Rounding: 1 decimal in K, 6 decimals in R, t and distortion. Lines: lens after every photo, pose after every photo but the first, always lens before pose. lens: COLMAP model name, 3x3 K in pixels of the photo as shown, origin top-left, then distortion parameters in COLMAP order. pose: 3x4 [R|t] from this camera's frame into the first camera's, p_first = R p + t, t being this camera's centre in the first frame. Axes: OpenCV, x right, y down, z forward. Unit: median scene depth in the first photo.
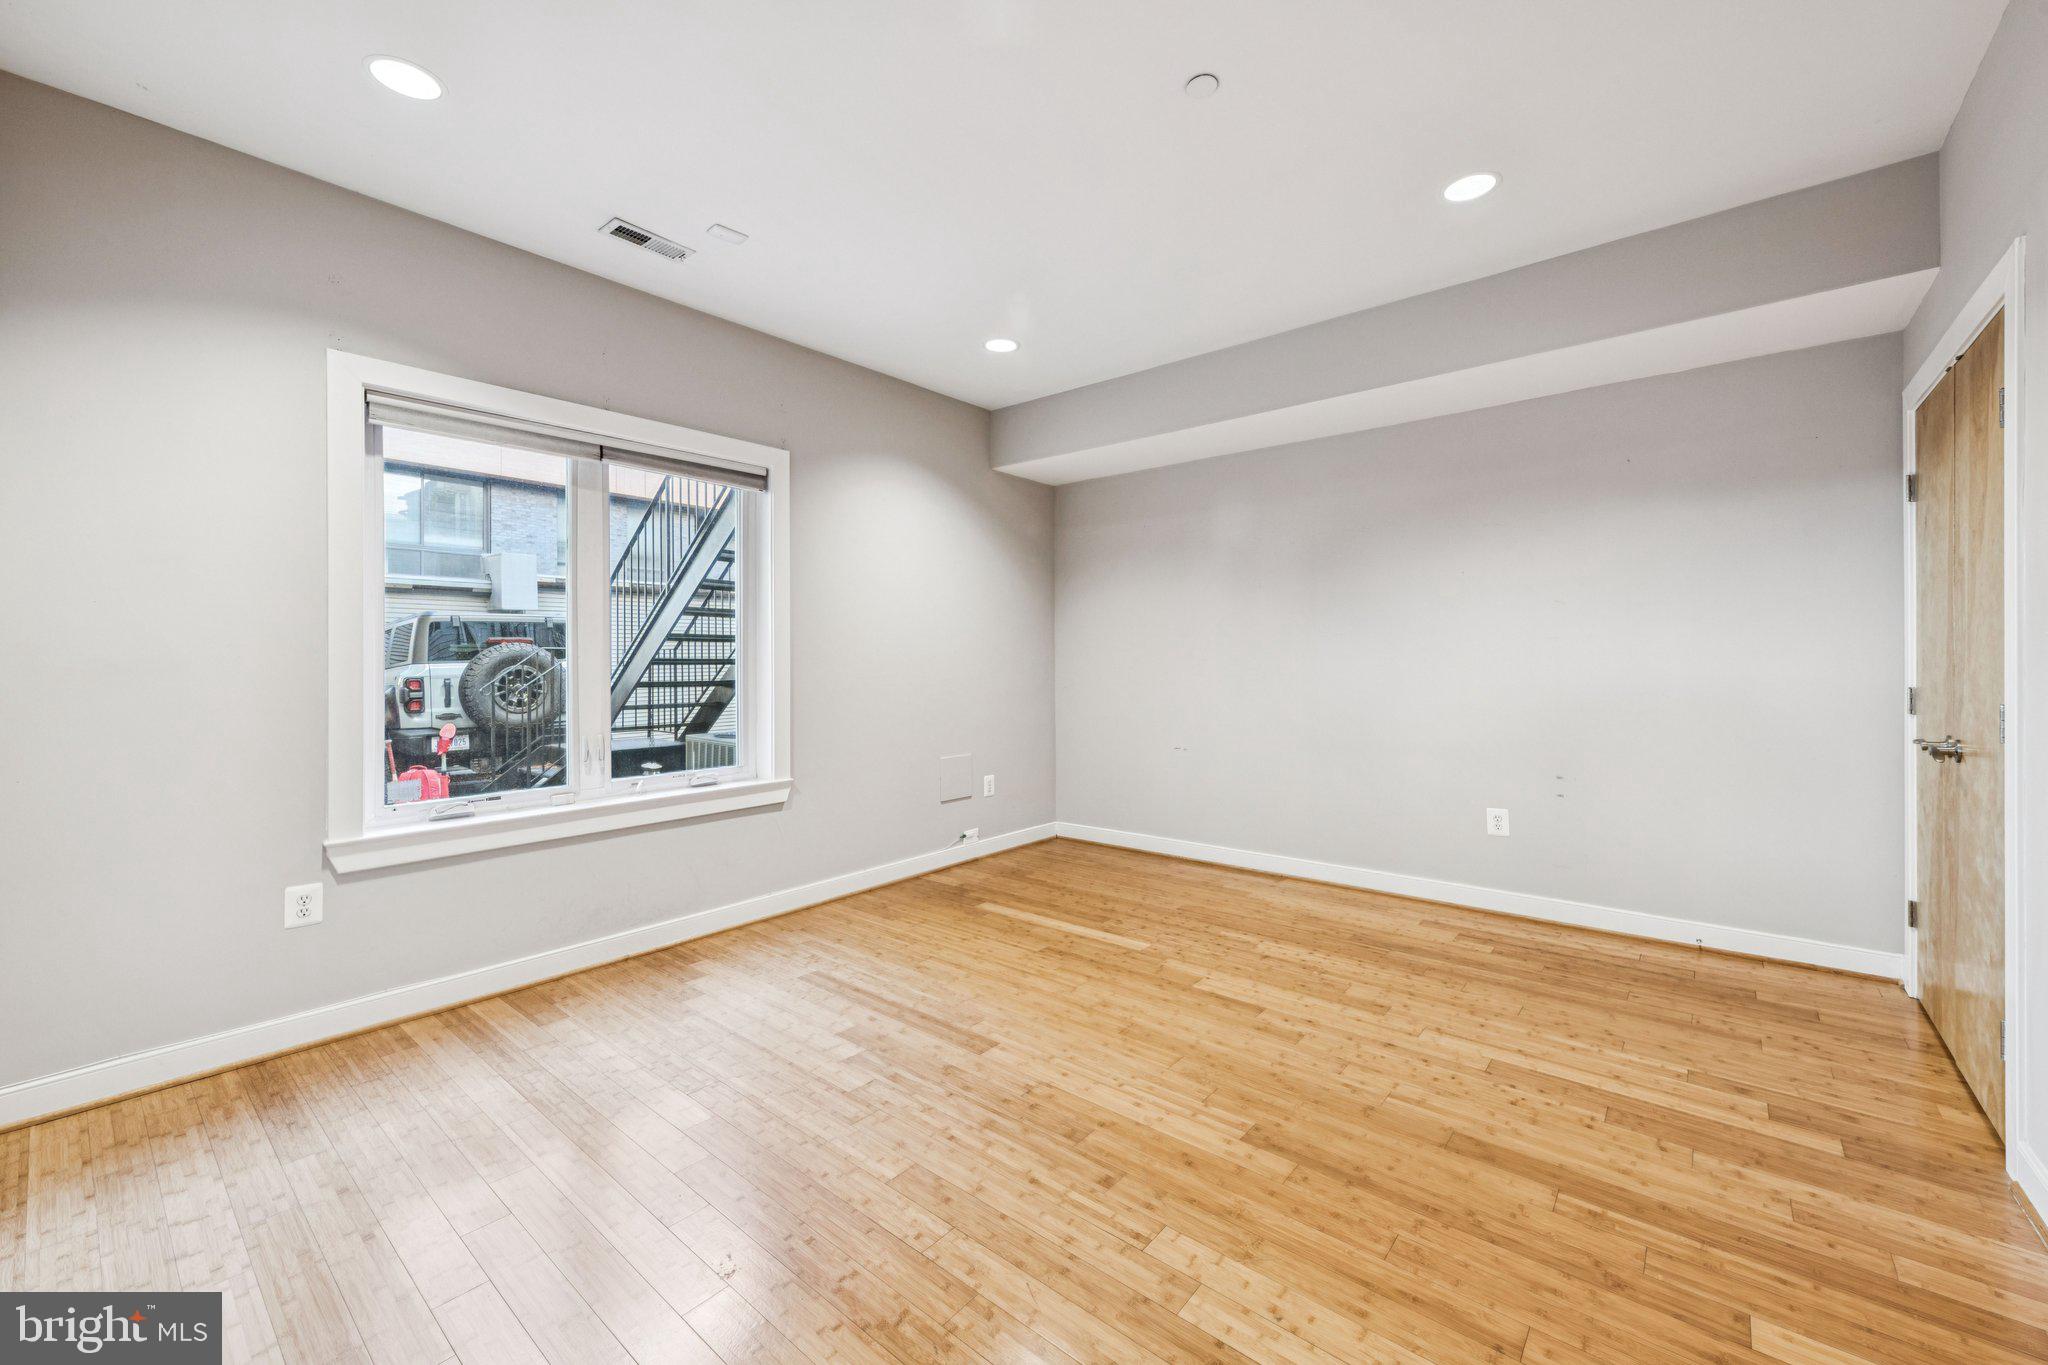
lens RADIAL K [[808.2, 0, 1028.2], [0, 808.2, 667.4], [0, 0, 1]] dist [0.008010, -0.002194]
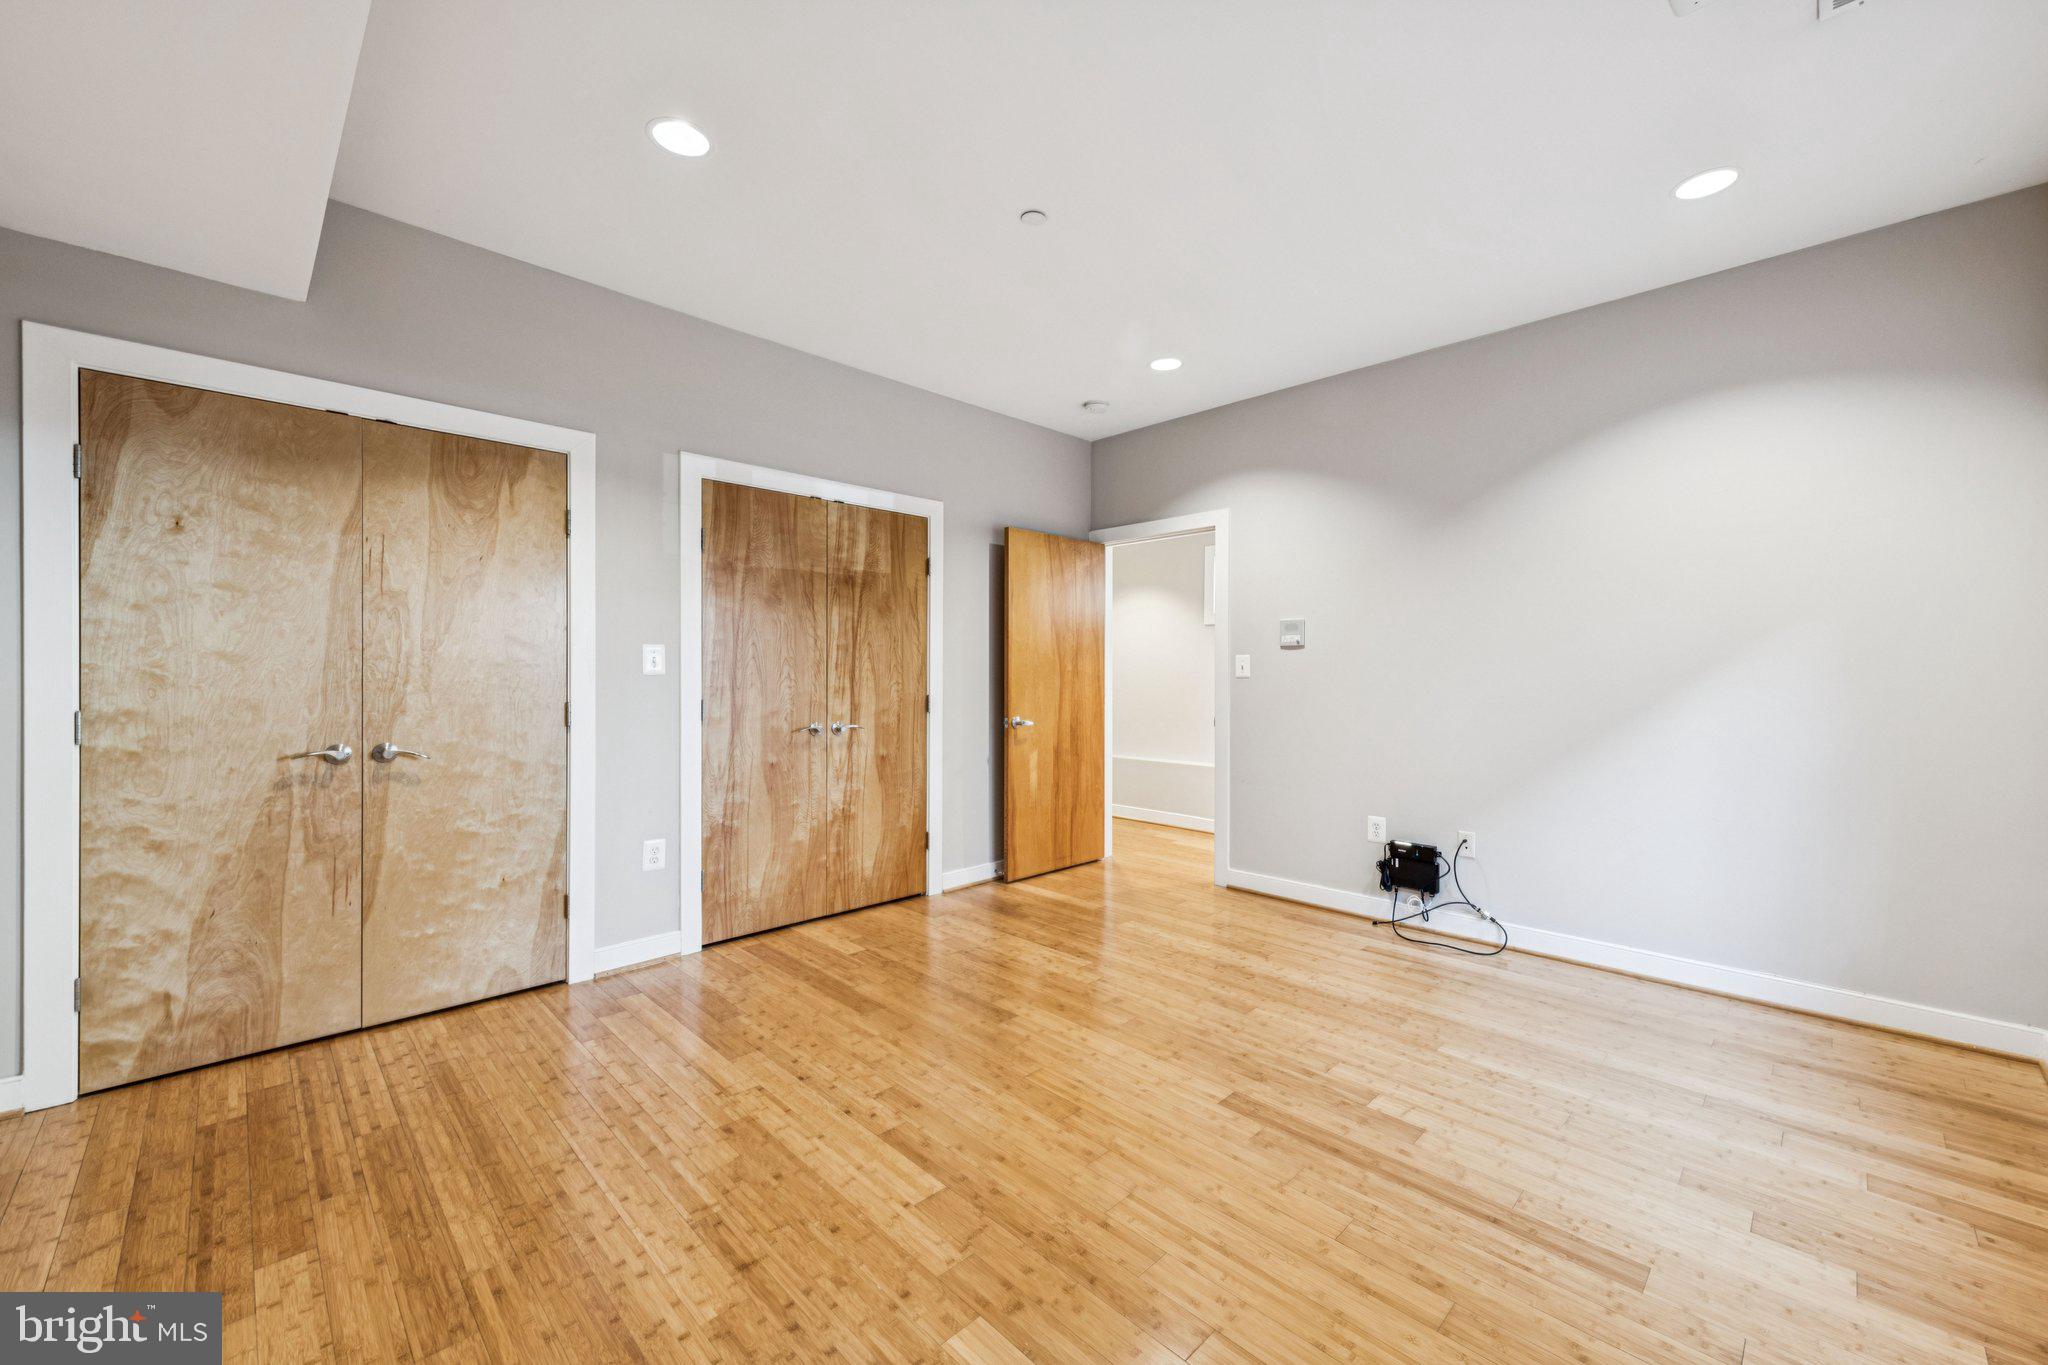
lens RADIAL K [[808.2, 0, 1022.5], [0, 808.2, 674.2], [0, 0, 1]] dist [0.008010, -0.002194]
pose [[-0.995166, 0.001891, 0.098188, 0.087174], [0.003170, 0.999912, 0.012866, -0.022383], [-0.098155, 0.013115, -0.995085, 1.823922]]
